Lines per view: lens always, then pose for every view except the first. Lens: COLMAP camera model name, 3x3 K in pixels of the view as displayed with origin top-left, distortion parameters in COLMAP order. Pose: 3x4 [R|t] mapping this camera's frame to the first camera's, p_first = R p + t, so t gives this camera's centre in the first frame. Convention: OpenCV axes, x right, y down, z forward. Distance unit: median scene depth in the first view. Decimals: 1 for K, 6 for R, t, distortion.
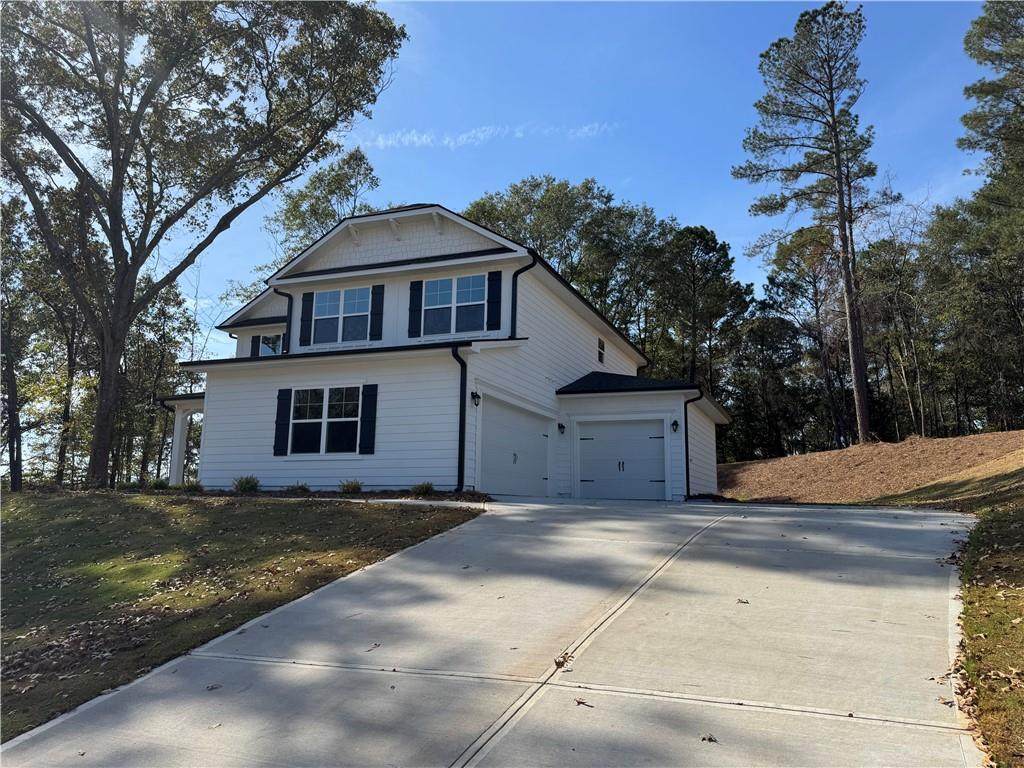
lens RADIAL K [[731.5, 0, 544.8], [0, 731.5, 387.3], [0, 0, 1]] dist [0.158476, -0.000173]
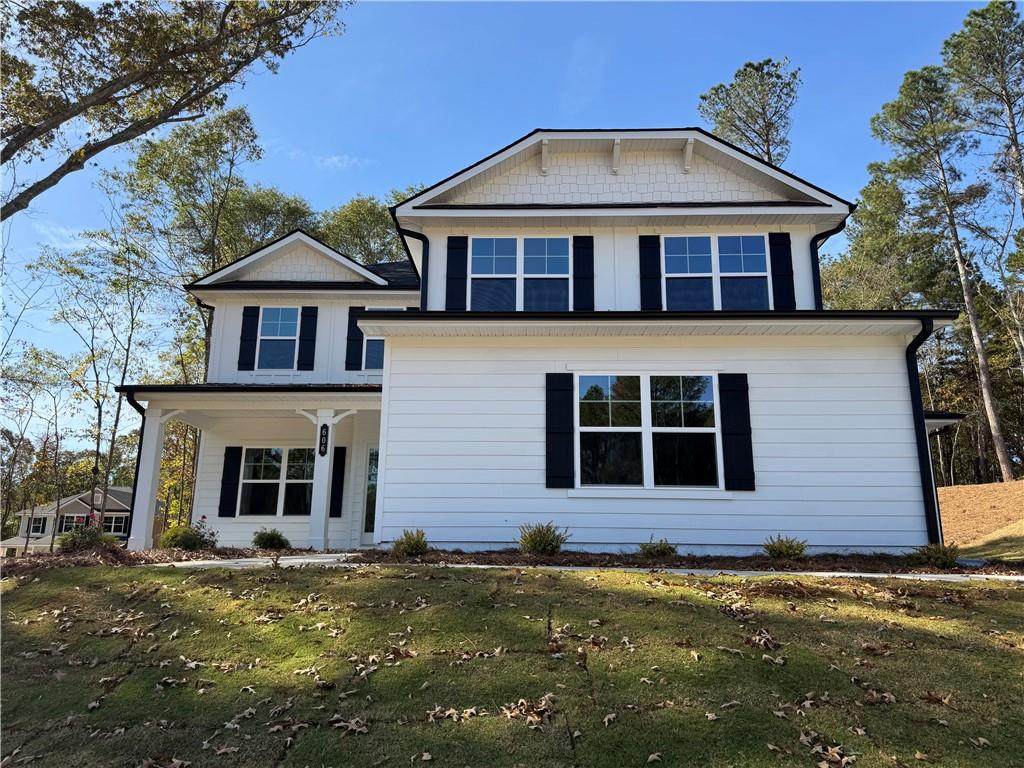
lens RADIAL K [[725.2, 0, 512.0], [0, 725.2, 384.0], [0, 0, 1]] dist [0.051113, -0.000667]
pose [[0.934387, 0.078757, 0.347446, -0.533175], [-0.051115, 0.994805, -0.088035, 0.057894], [-0.352575, 0.064499, 0.933558, 0.453222]]
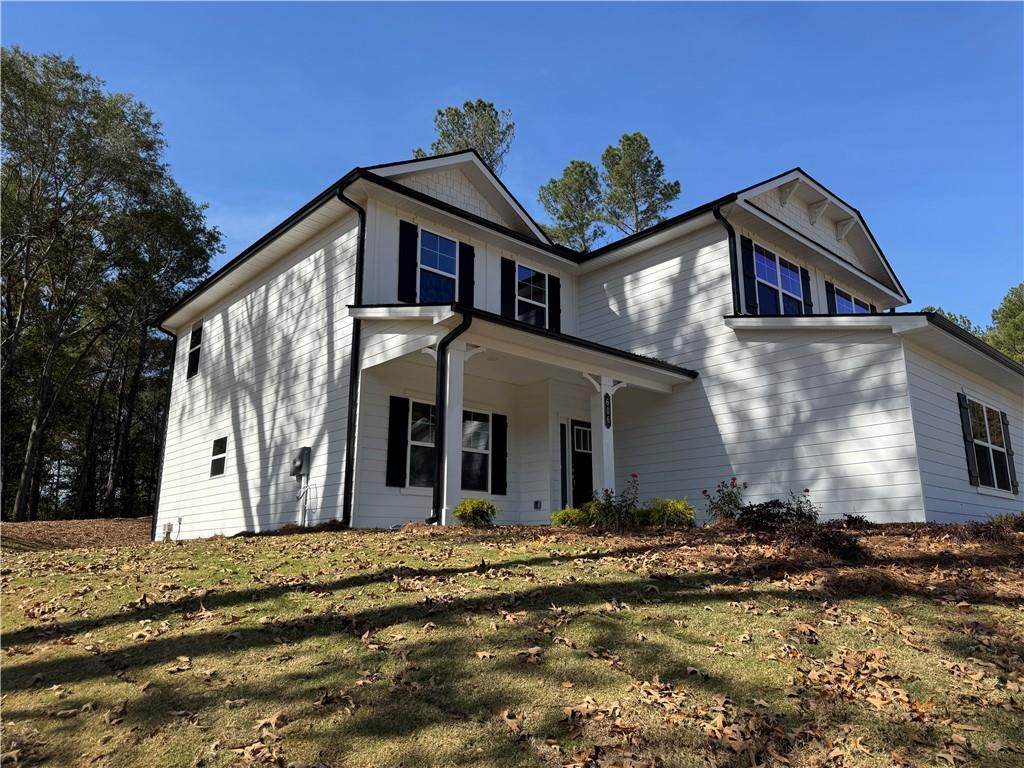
lens RADIAL K [[731.5, 0, 544.8], [0, 731.5, 387.3], [0, 0, 1]] dist [0.158476, -0.000173]
pose [[0.442806, 0.200957, 0.873807, -0.700101], [-0.116719, 0.979186, -0.166044, 0.088751], [-0.888988, -0.028465, 0.457045, 0.616321]]
